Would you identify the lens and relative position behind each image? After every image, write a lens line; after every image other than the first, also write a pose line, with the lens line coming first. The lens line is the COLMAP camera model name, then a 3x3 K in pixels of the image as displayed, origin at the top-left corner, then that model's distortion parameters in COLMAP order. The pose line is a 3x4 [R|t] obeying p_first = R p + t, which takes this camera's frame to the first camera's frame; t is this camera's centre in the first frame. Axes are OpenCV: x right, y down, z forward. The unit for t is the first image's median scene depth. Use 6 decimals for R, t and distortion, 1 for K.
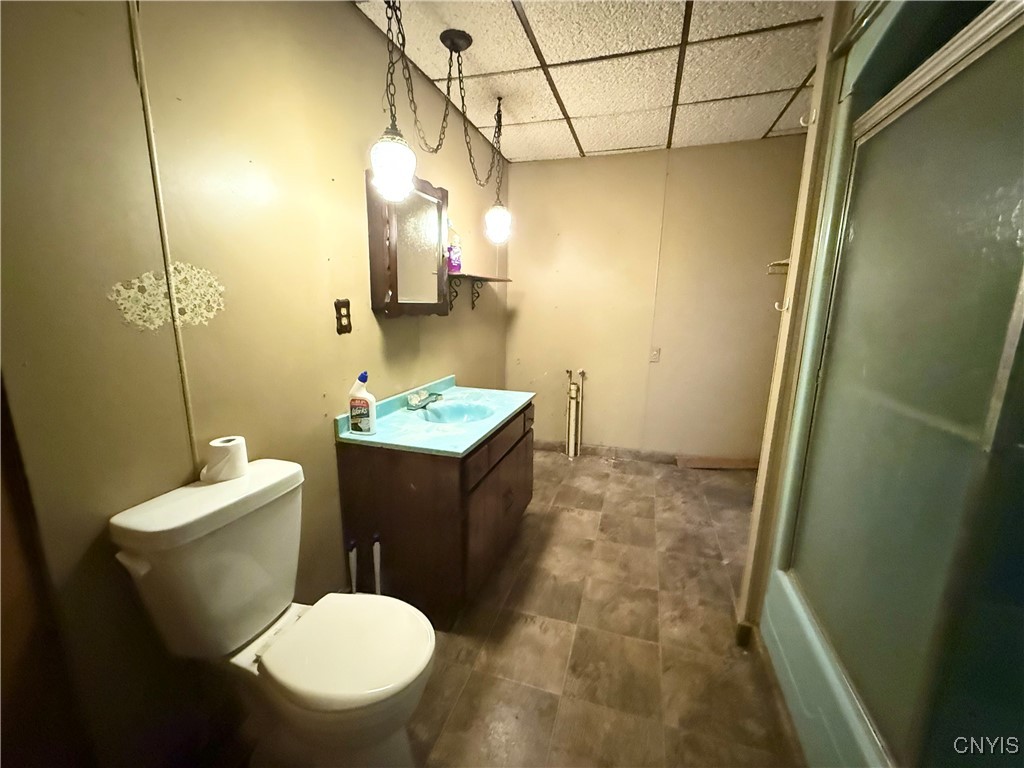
lens RADIAL K [[411.9, 0, 513.1], [0, 411.9, 383.9], [0, 0, 1]] dist [0.000007, 0.000161]
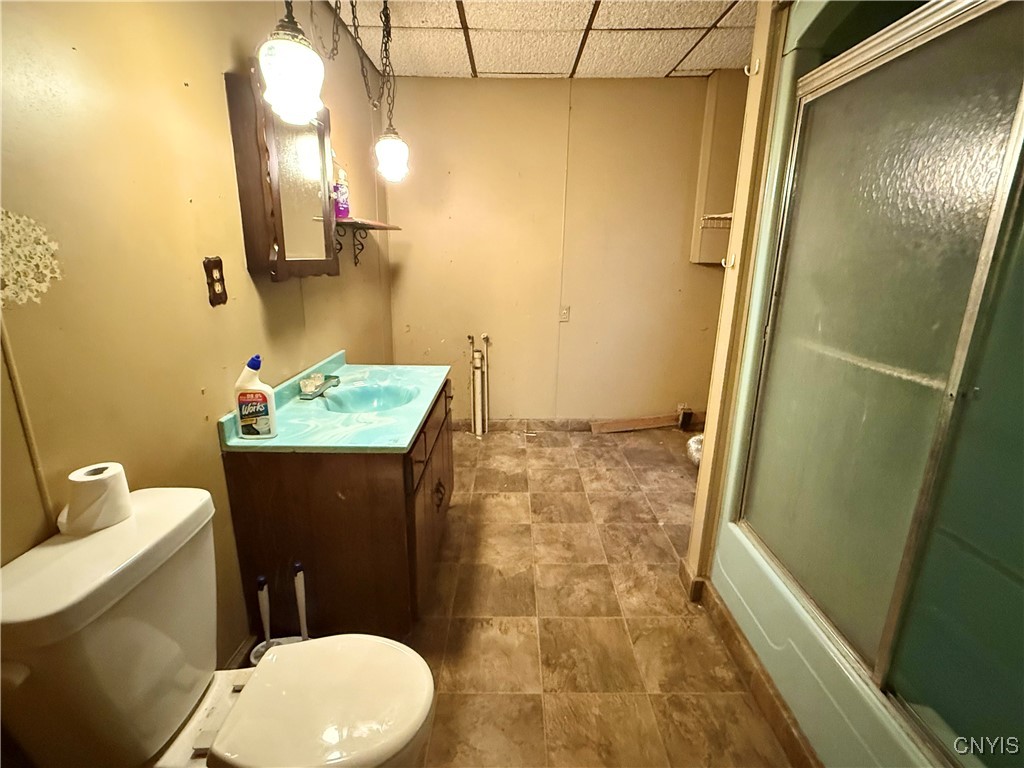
lens RADIAL K [[483.2, 0, 511.3], [0, 483.2, 382.6], [0, 0, 1]] dist [0.001722, -0.001317]
pose [[0.954492, -0.080557, 0.287151, -0.170912], [0.060477, 0.995106, 0.078138, -0.020622], [-0.292040, -0.057216, 0.954693, 0.023207]]
